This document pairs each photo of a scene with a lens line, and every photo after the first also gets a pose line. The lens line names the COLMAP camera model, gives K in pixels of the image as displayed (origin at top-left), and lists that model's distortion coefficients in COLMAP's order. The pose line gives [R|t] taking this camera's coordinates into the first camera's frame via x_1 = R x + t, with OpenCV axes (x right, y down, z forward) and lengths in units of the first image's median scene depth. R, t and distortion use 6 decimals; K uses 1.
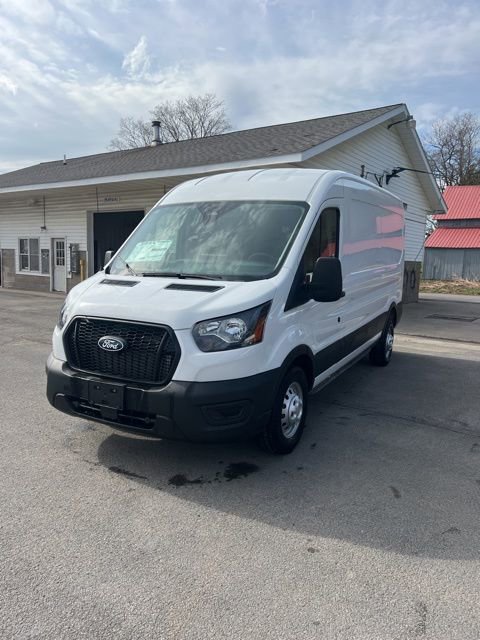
lens RADIAL K [[485.2, 0, 233.1], [0, 485.2, 319.3], [0, 0, 1]] dist [0.035665, -0.041680]
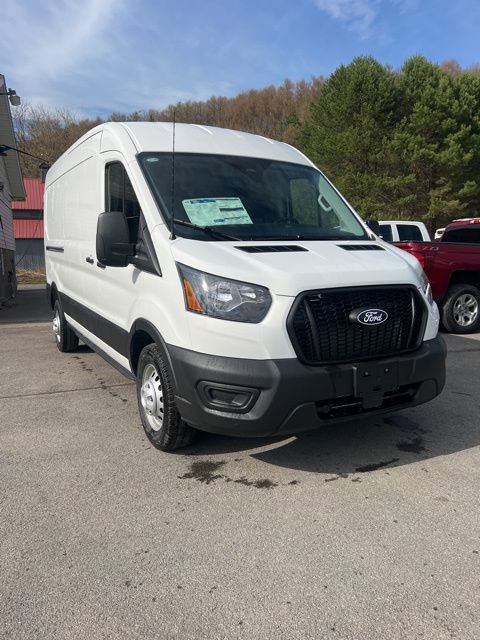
lens RADIAL K [[485.2, 0, 239.7], [0, 485.2, 325.1], [0, 0, 1]] dist [0.035665, -0.041680]
pose [[0.536174, -0.153734, 0.829990, -0.904132], [0.136763, 0.986105, 0.094302, -0.036185], [-0.832954, 0.062949, 0.549749, 0.636205]]
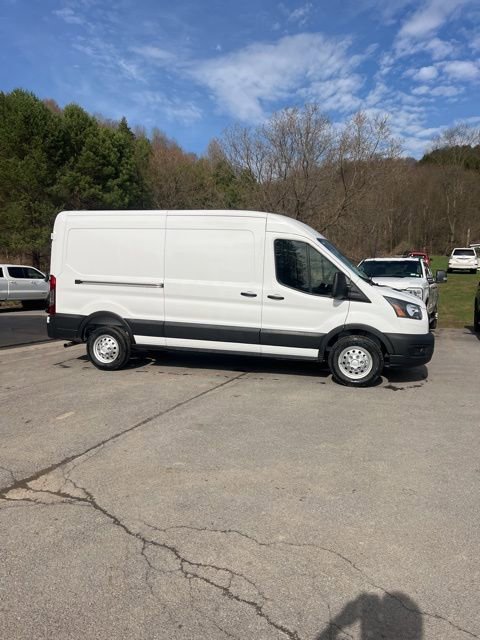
lens RADIAL K [[485.2, 0, 236.9], [0, 485.2, 319.4], [0, 0, 1]] dist [0.035665, -0.041680]
pose [[-0.243766, -0.114382, 0.963066, -1.749151], [0.116615, 0.982359, 0.146190, -0.282245], [-0.962798, 0.147944, -0.226127, 1.911662]]
